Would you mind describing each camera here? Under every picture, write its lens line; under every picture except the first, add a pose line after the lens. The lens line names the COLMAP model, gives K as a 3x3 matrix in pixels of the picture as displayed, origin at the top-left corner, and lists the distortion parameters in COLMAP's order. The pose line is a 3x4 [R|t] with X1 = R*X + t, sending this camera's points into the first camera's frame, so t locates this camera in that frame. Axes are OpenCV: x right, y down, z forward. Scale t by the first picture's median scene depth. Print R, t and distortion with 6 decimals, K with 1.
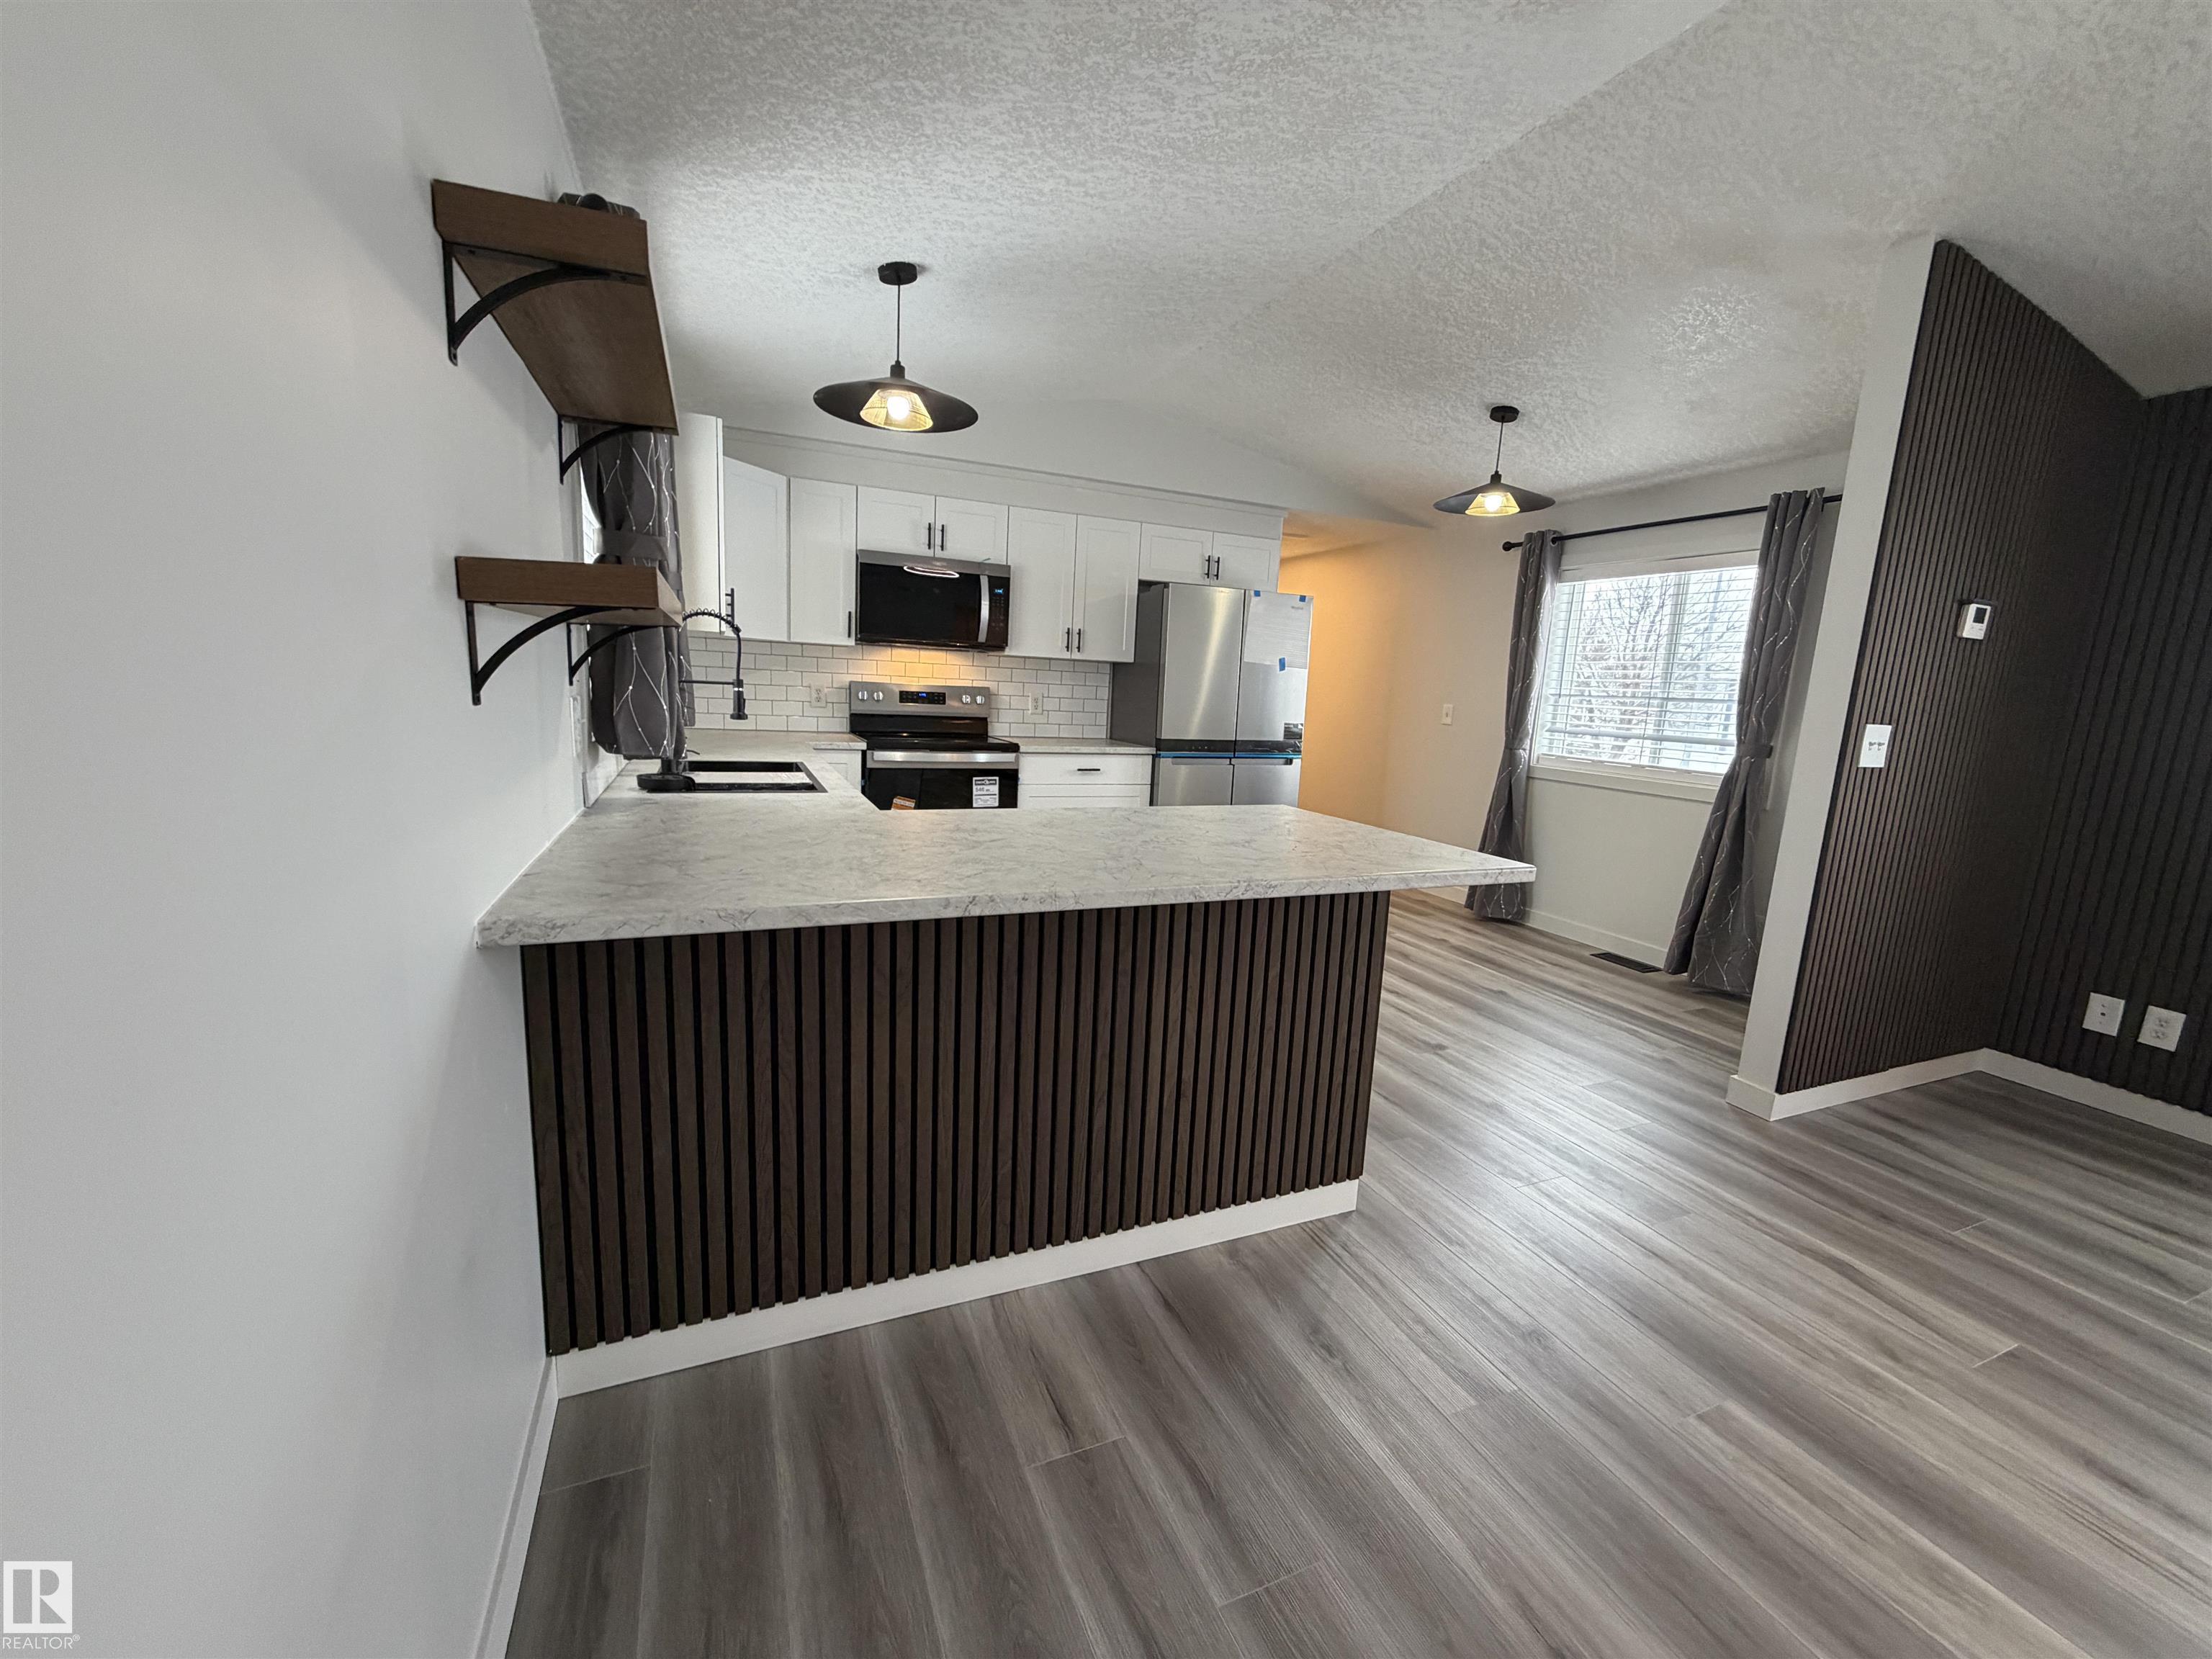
lens RADIAL K [[881.5, 0, 1097.0], [0, 881.5, 829.3], [0, 0, 1]] dist [-0.000017, 0.000225]
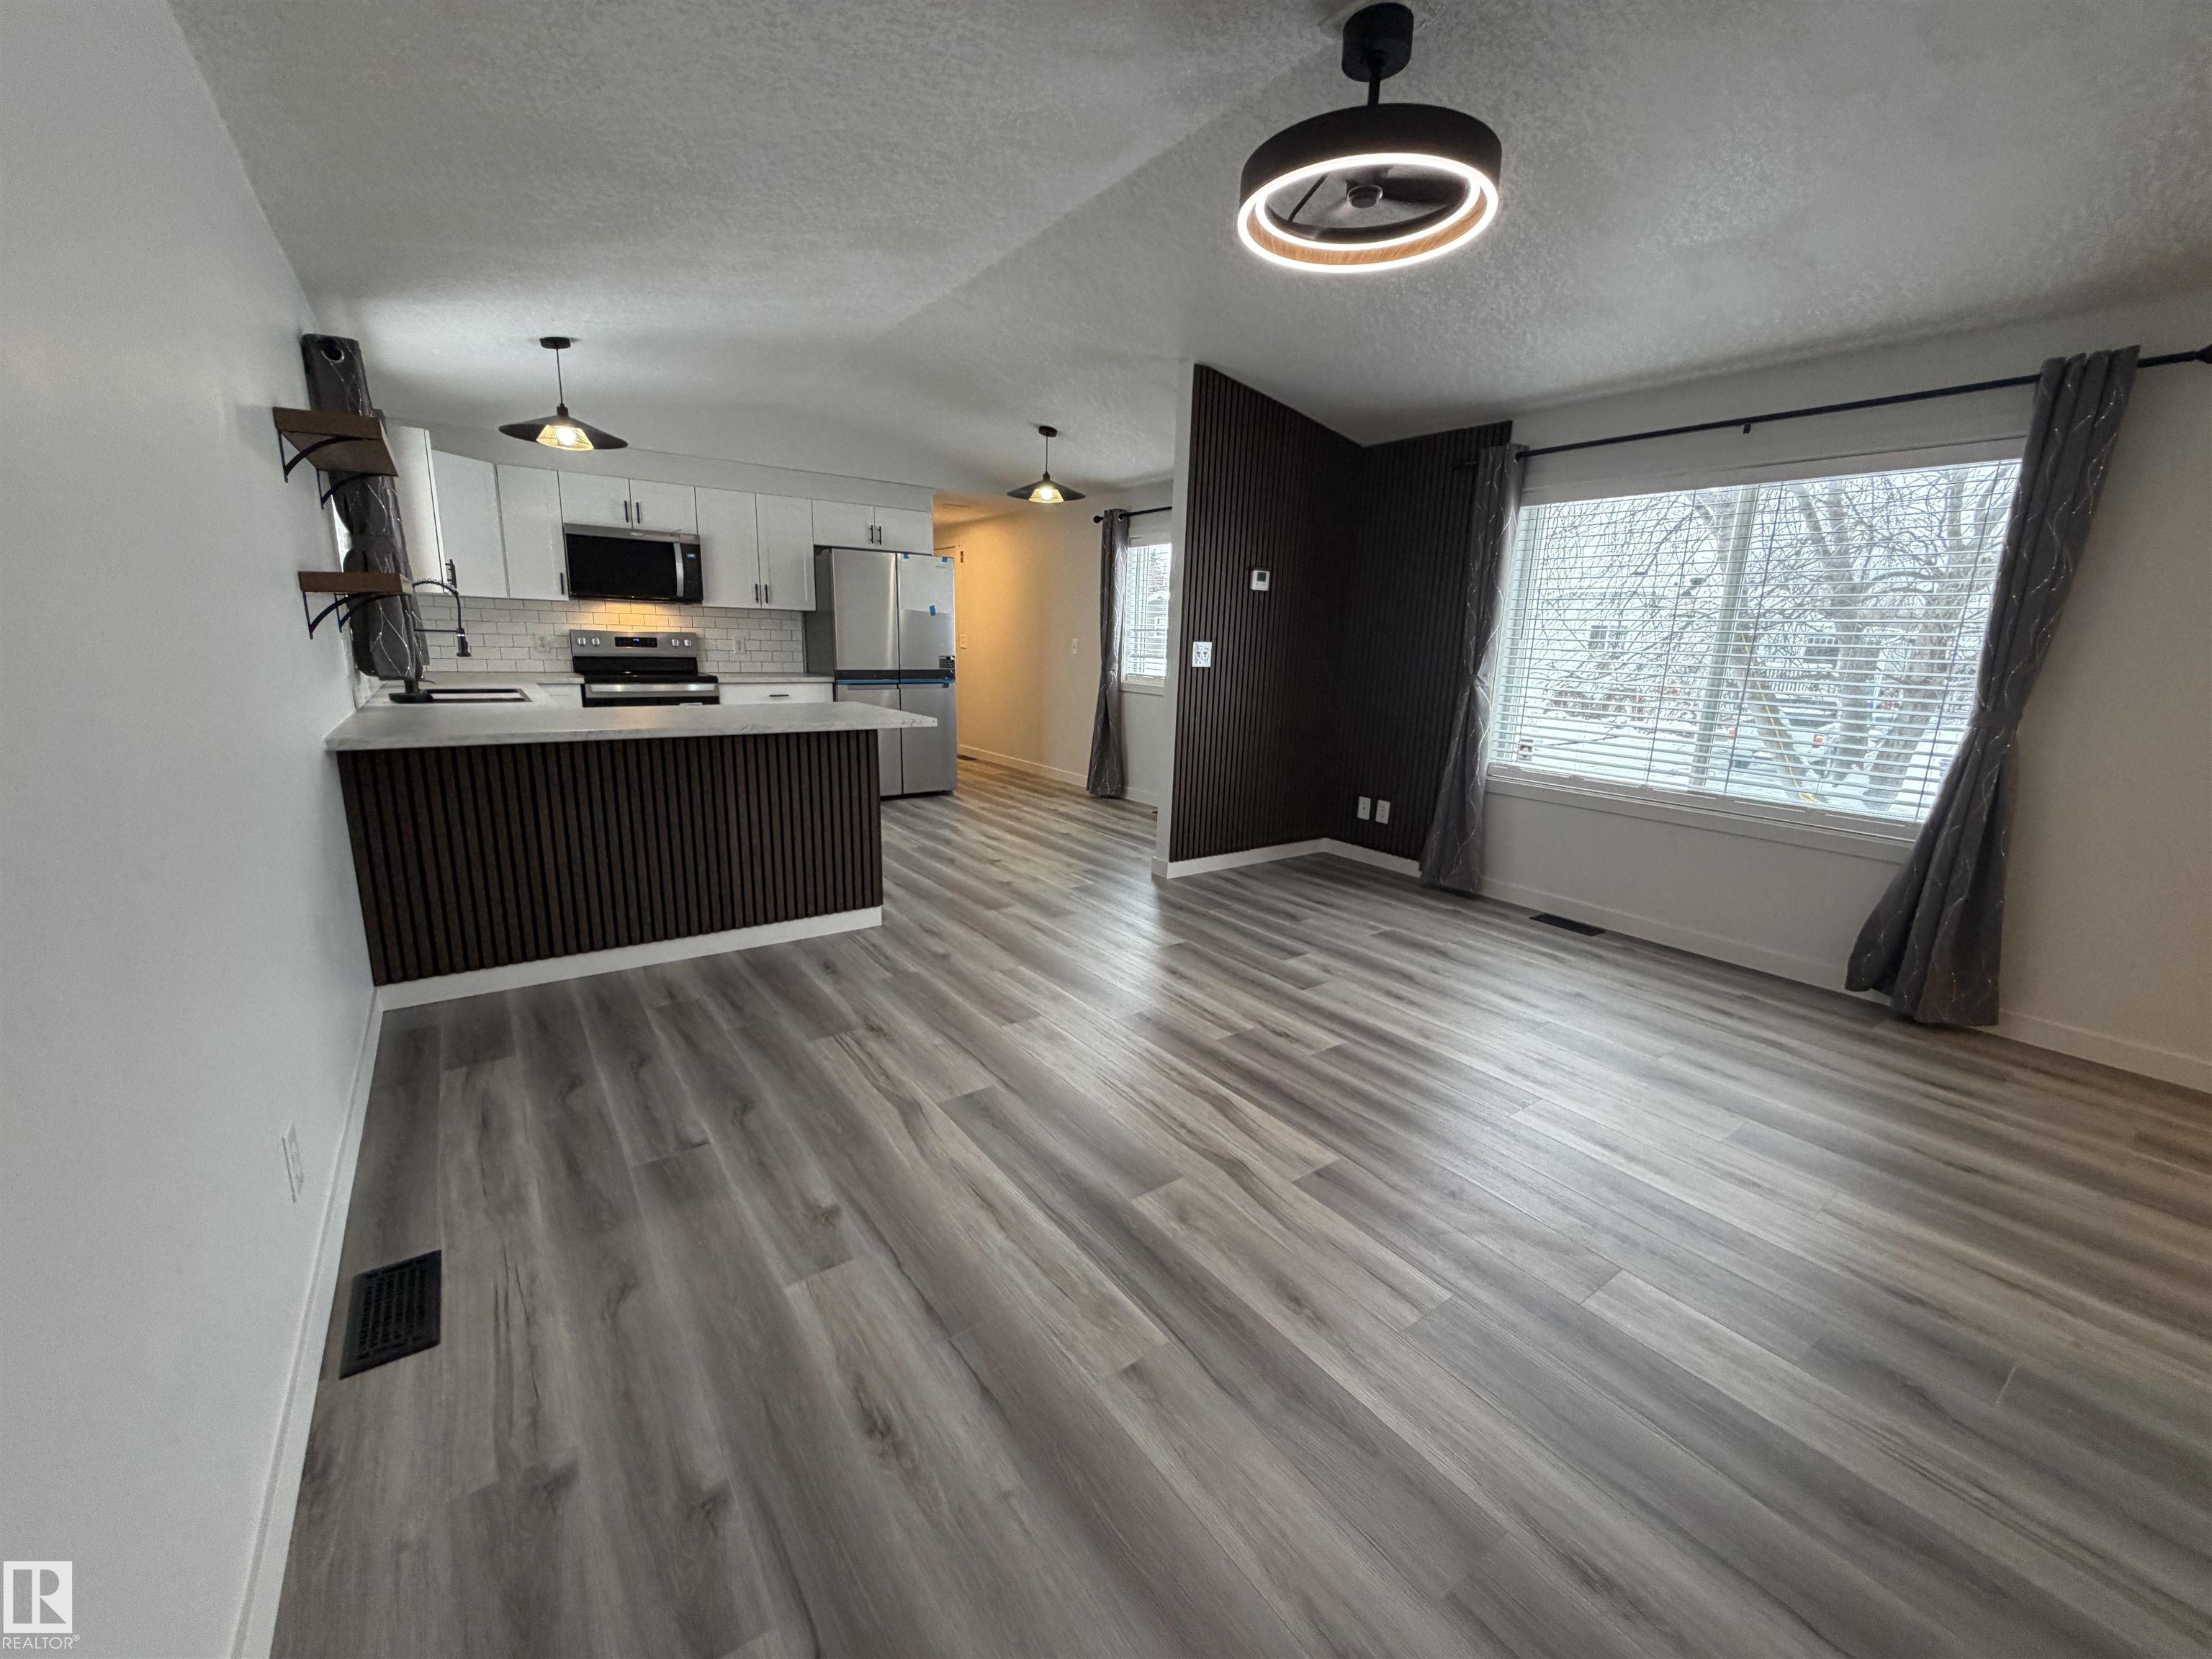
lens RADIAL K [[881.5, 0, 1097.9], [0, 881.5, 829.4], [0, 0, 1]] dist [-0.000017, 0.000225]
pose [[0.976669, -0.066114, 0.204321, 0.216569], [0.053746, 0.996404, 0.065506, 0.087301], [-0.207917, -0.052997, 0.976710, -0.470609]]
